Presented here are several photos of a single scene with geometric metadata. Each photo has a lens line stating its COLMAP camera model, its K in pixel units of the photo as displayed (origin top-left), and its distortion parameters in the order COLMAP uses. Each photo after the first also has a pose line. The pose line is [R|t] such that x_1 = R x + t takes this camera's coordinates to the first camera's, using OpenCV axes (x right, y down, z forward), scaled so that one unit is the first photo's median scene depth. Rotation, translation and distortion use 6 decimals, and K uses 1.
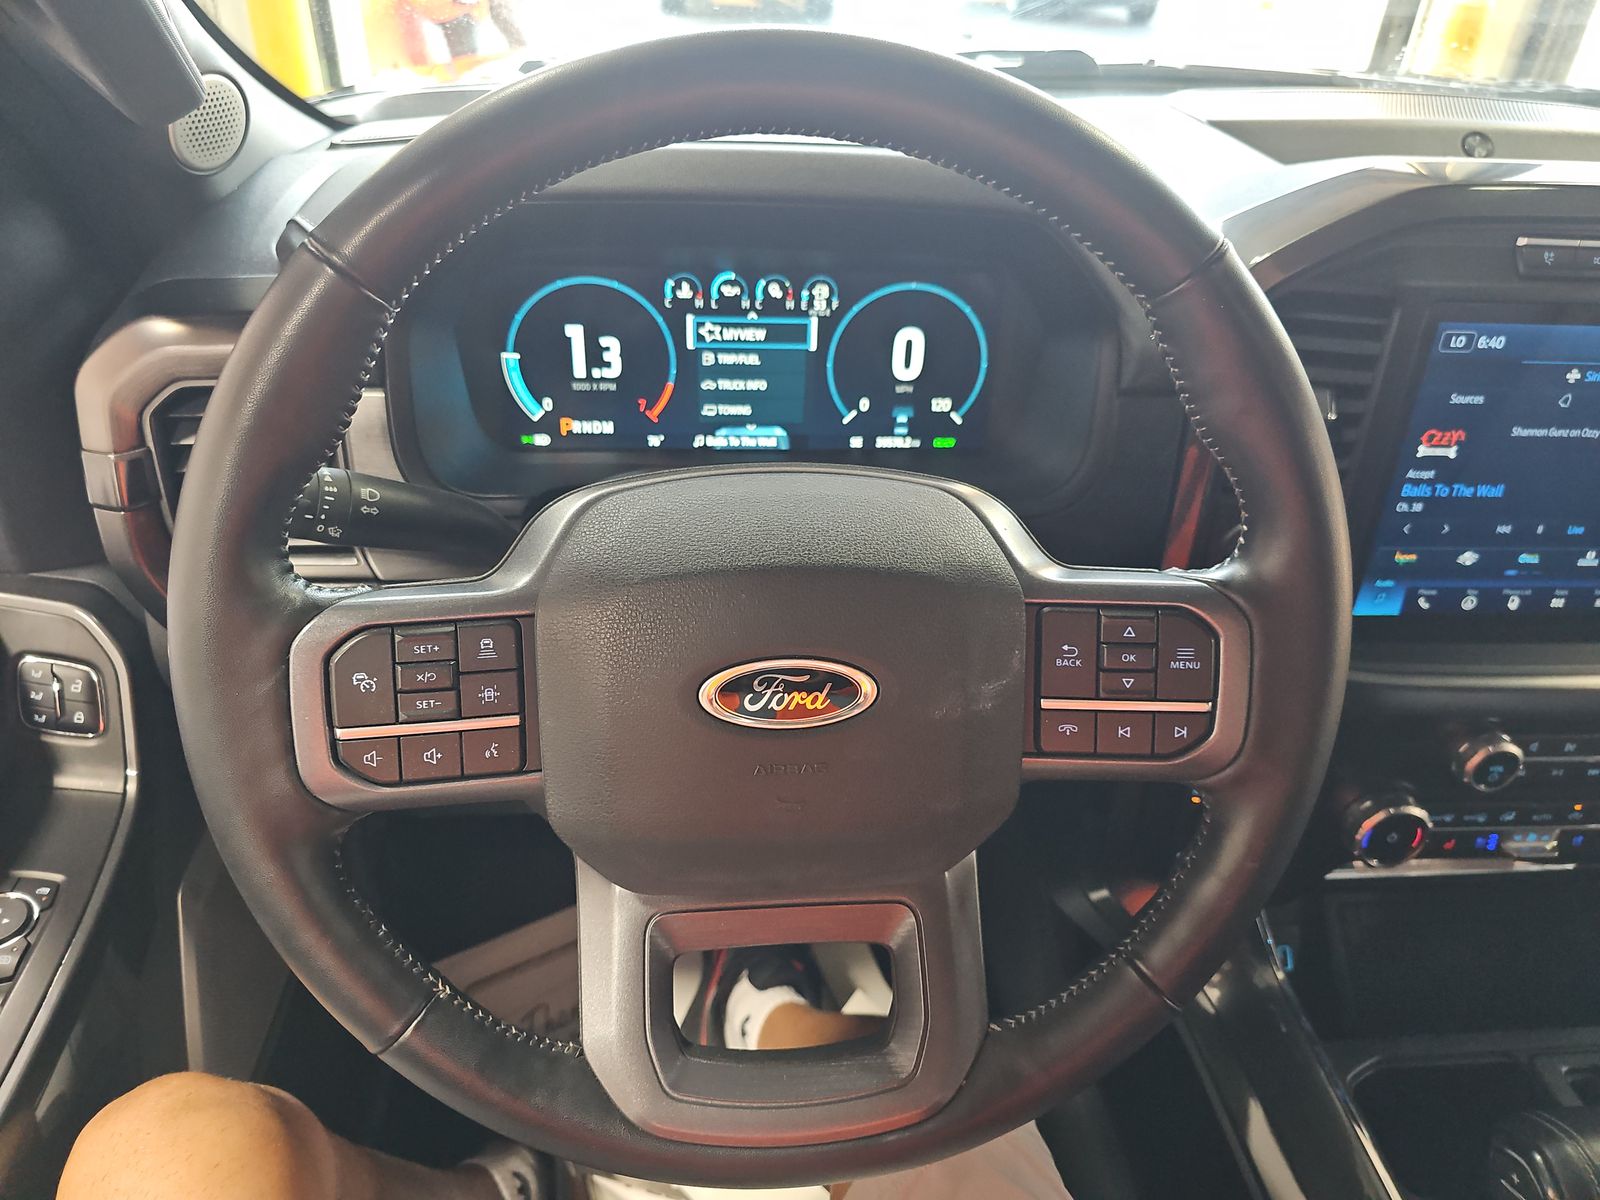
lens RADIAL K [[1053.2, 0, 802.5], [0, 1053.2, 605.6], [0, 0, 1]] dist [0.023458, -0.011570]
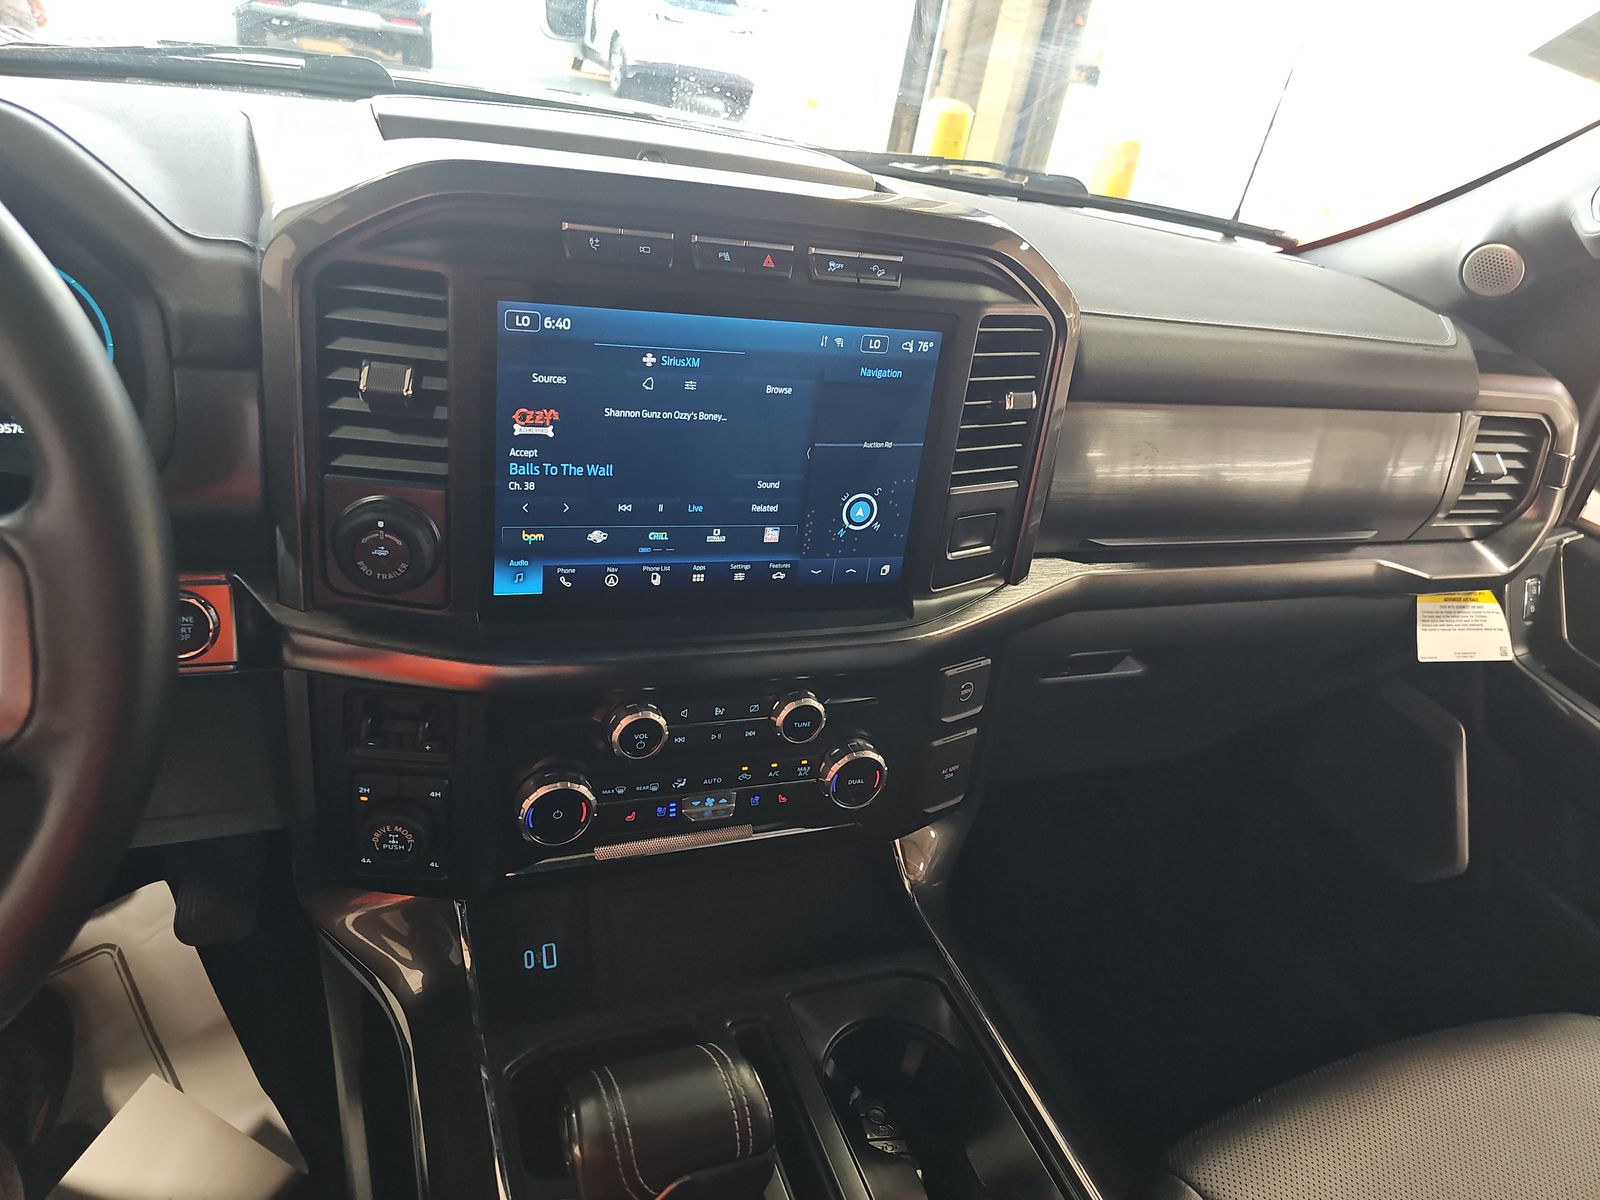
lens RADIAL K [[1053.2, 0, 806.0], [0, 1053.2, 589.5], [0, 0, 1]] dist [0.023458, -0.011570]
pose [[0.960783, -0.028944, 0.275786, 0.564088], [0.032813, 0.999417, -0.009424, 0.024076], [-0.275353, 0.018104, 0.961173, -0.035396]]
